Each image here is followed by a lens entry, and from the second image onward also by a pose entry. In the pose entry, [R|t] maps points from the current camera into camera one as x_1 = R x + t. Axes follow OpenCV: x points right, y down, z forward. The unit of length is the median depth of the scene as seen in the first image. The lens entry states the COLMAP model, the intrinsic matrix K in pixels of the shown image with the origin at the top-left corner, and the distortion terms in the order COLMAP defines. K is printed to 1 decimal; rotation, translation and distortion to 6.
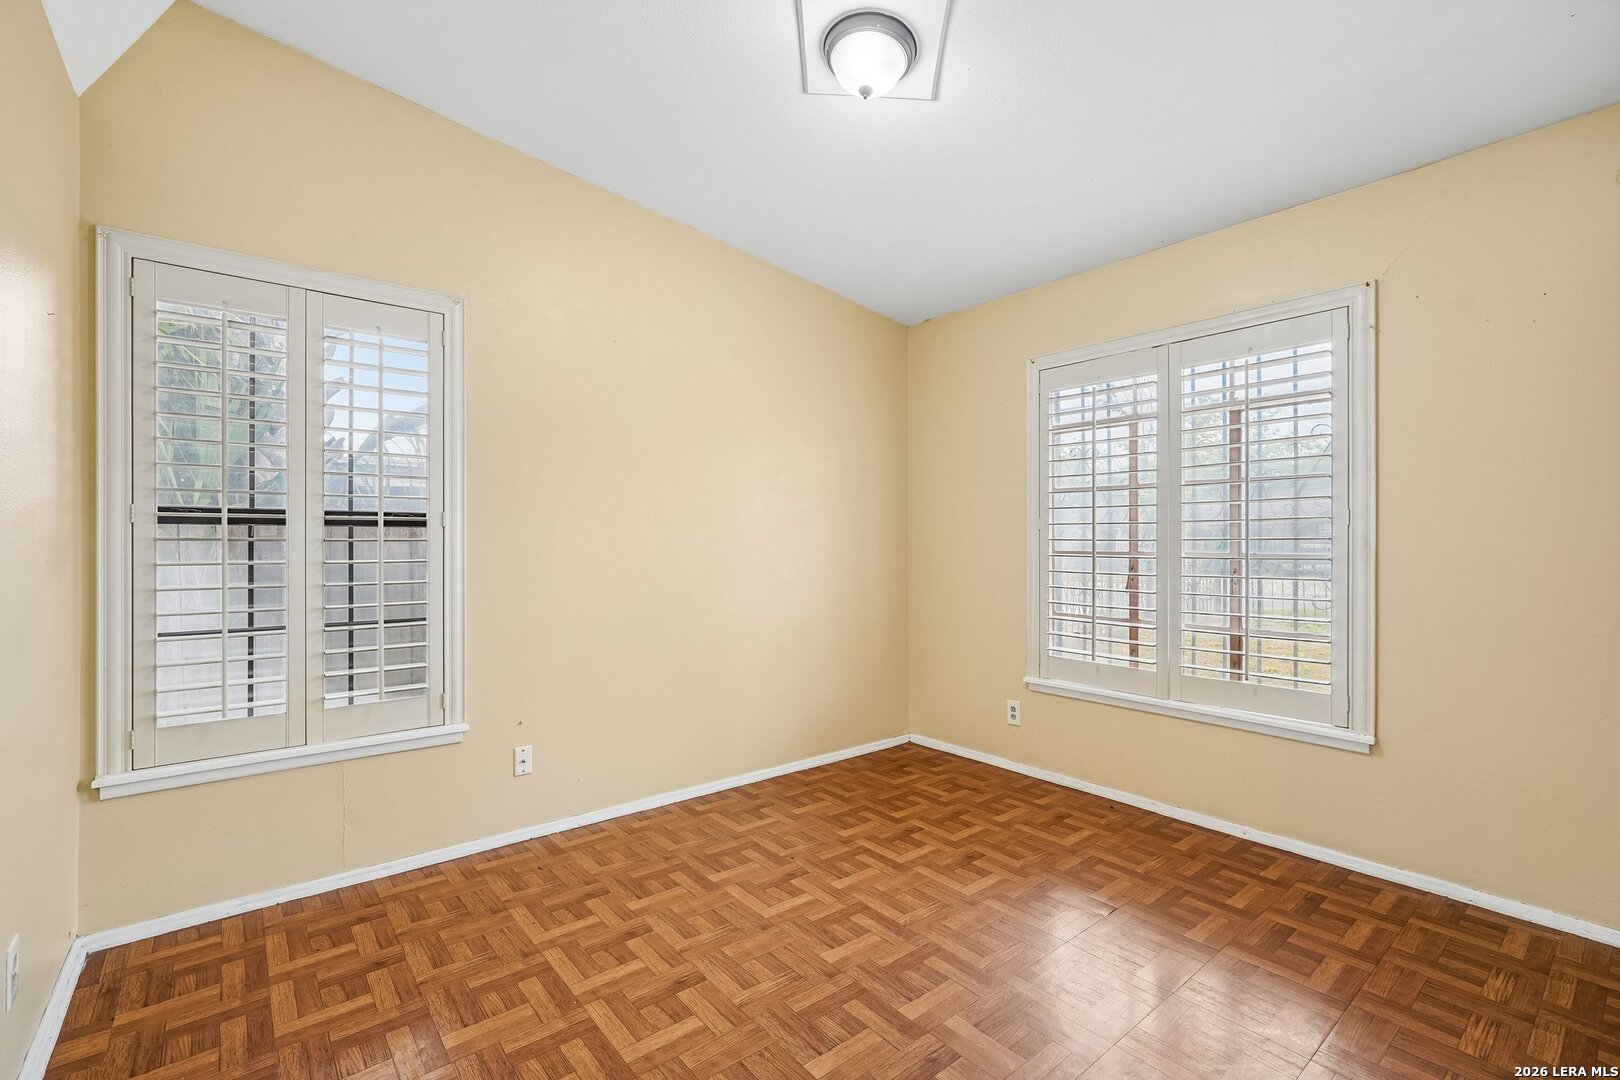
lens RADIAL K [[726.3, 0, 808.3], [0, 726.3, 541.2], [0, 0, 1]] dist [-0.001390, 0.000959]
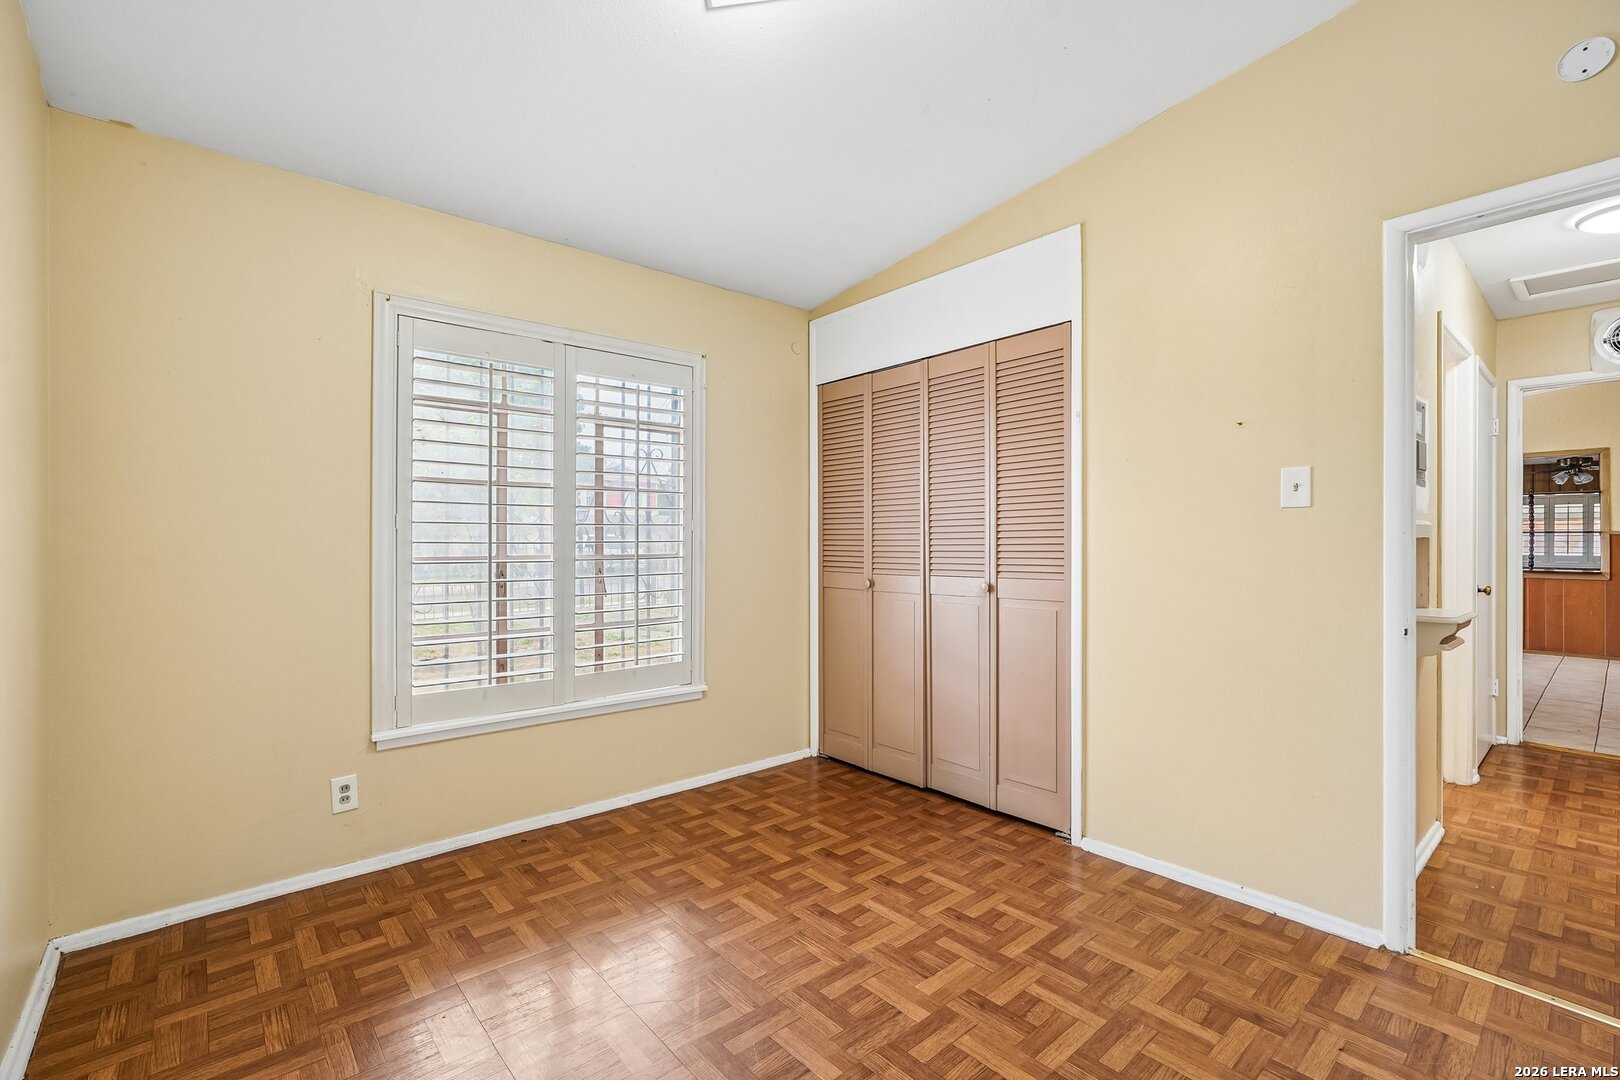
lens RADIAL K [[730.2, 0, 810.0], [0, 730.2, 540.0], [0, 0, 1]] dist [-0.000548, 0.000341]
pose [[-0.034082, -0.002713, 0.999415, -0.541409], [0.000781, 0.999996, 0.002741, -0.008024], [-0.999419, 0.000874, -0.034080, 0.741382]]
